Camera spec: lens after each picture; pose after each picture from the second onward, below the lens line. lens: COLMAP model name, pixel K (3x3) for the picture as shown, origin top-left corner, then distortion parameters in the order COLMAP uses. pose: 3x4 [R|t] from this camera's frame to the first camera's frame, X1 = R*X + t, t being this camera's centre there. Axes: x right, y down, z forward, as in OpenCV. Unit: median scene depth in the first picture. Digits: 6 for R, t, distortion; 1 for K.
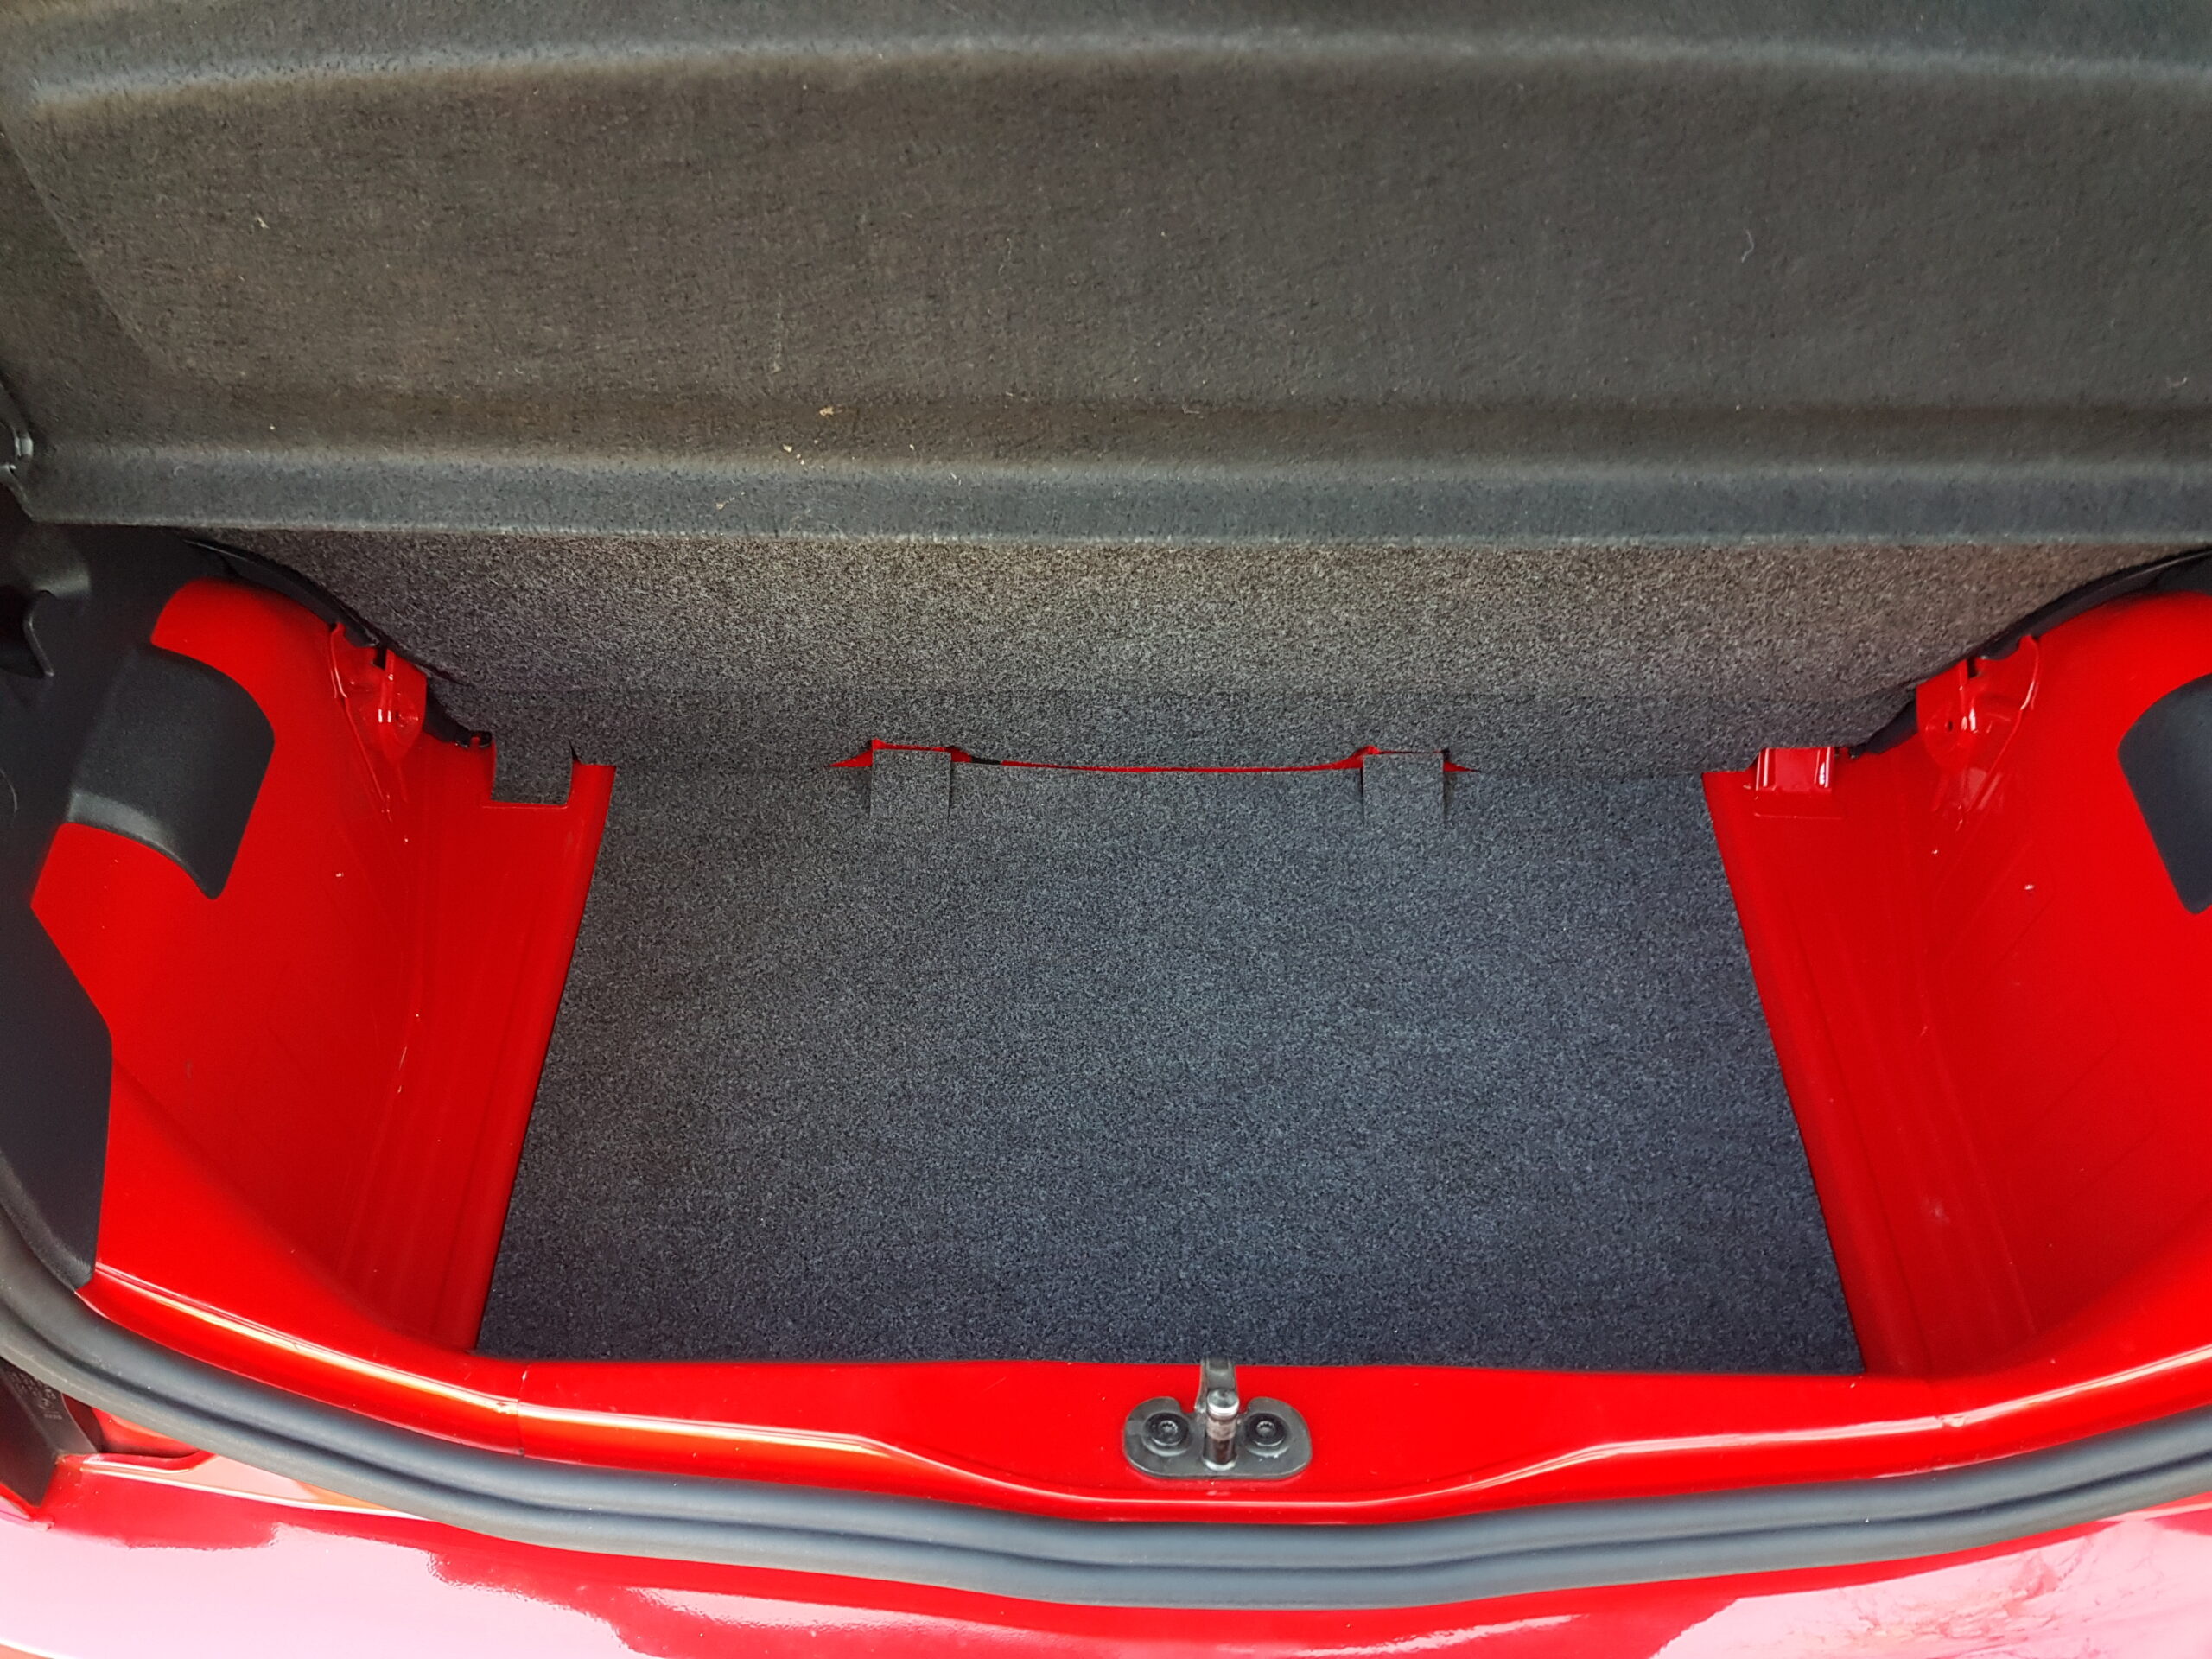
lens RADIAL K [[1748.5, 0, 1087.2], [0, 1748.5, 823.9], [0, 0, 1]] dist [0.051237, -0.070149]
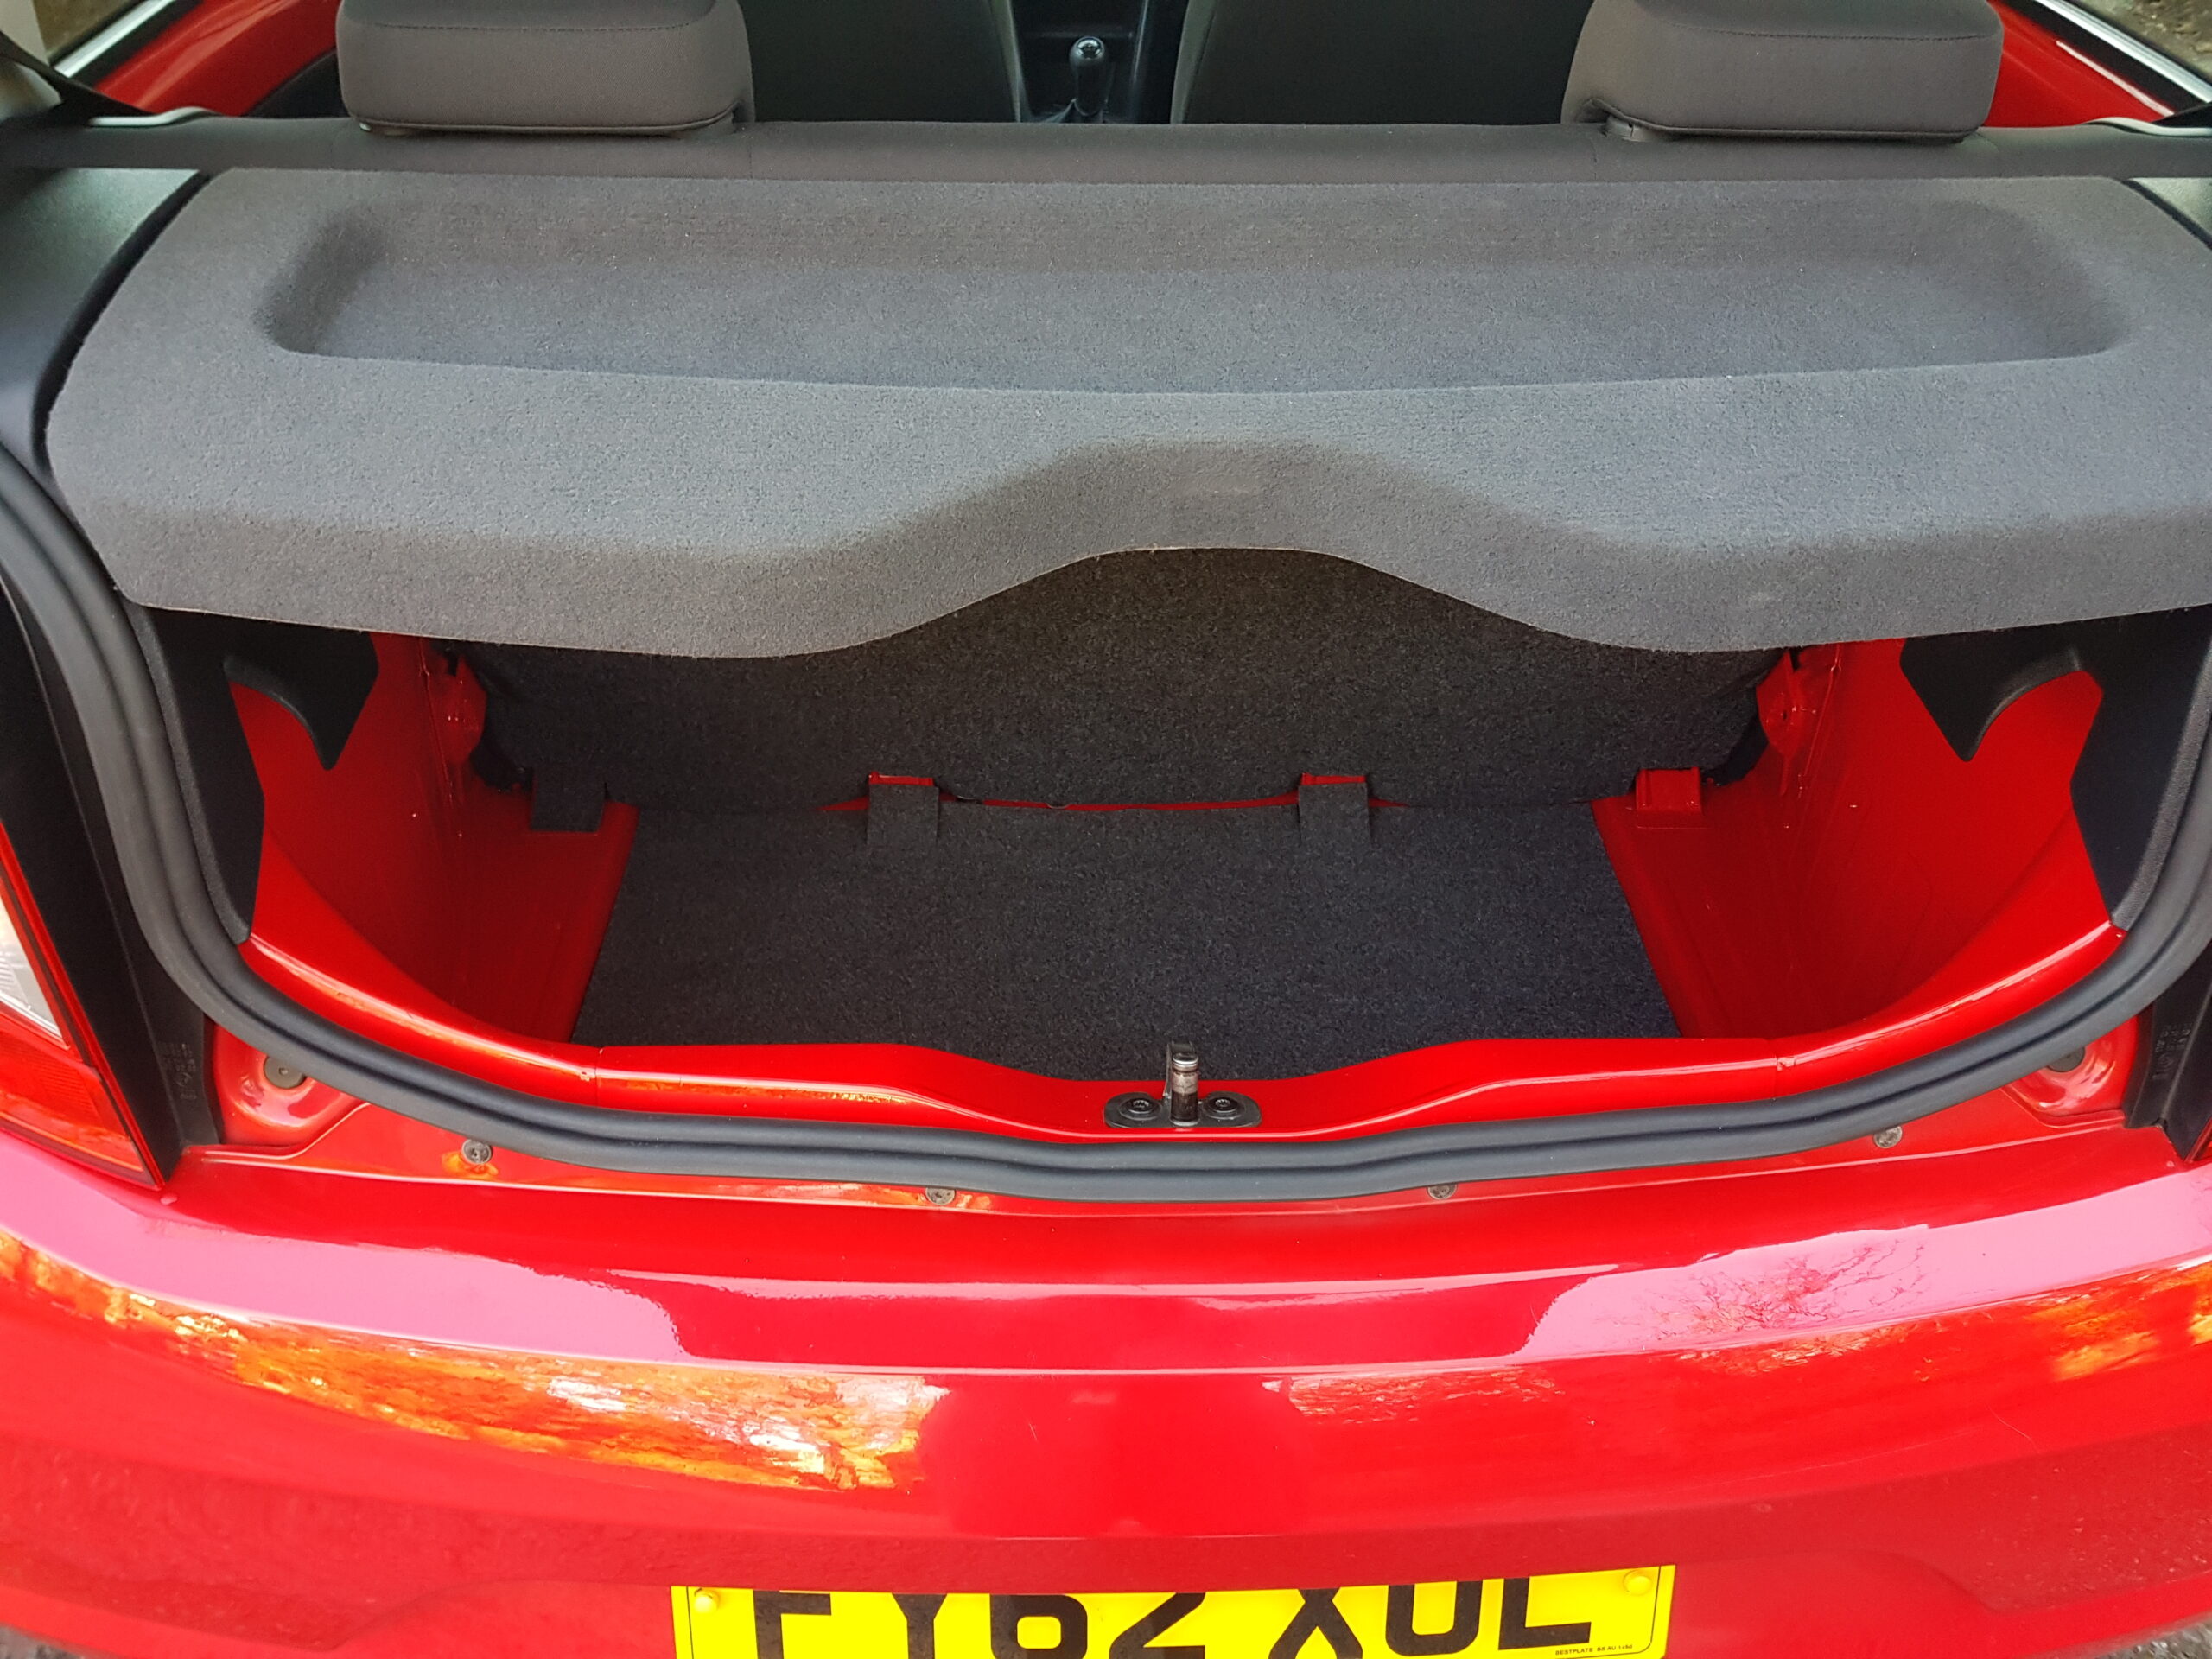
lens RADIAL K [[1748.5, 0, 1110.9], [0, 1748.5, 825.9], [0, 0, 1]] dist [0.051237, -0.070149]
pose [[0.999160, -0.014788, 0.038212, -0.010146], [0.023025, 0.974068, -0.225079, 0.253824], [-0.033892, 0.225770, 0.973591, -0.115339]]
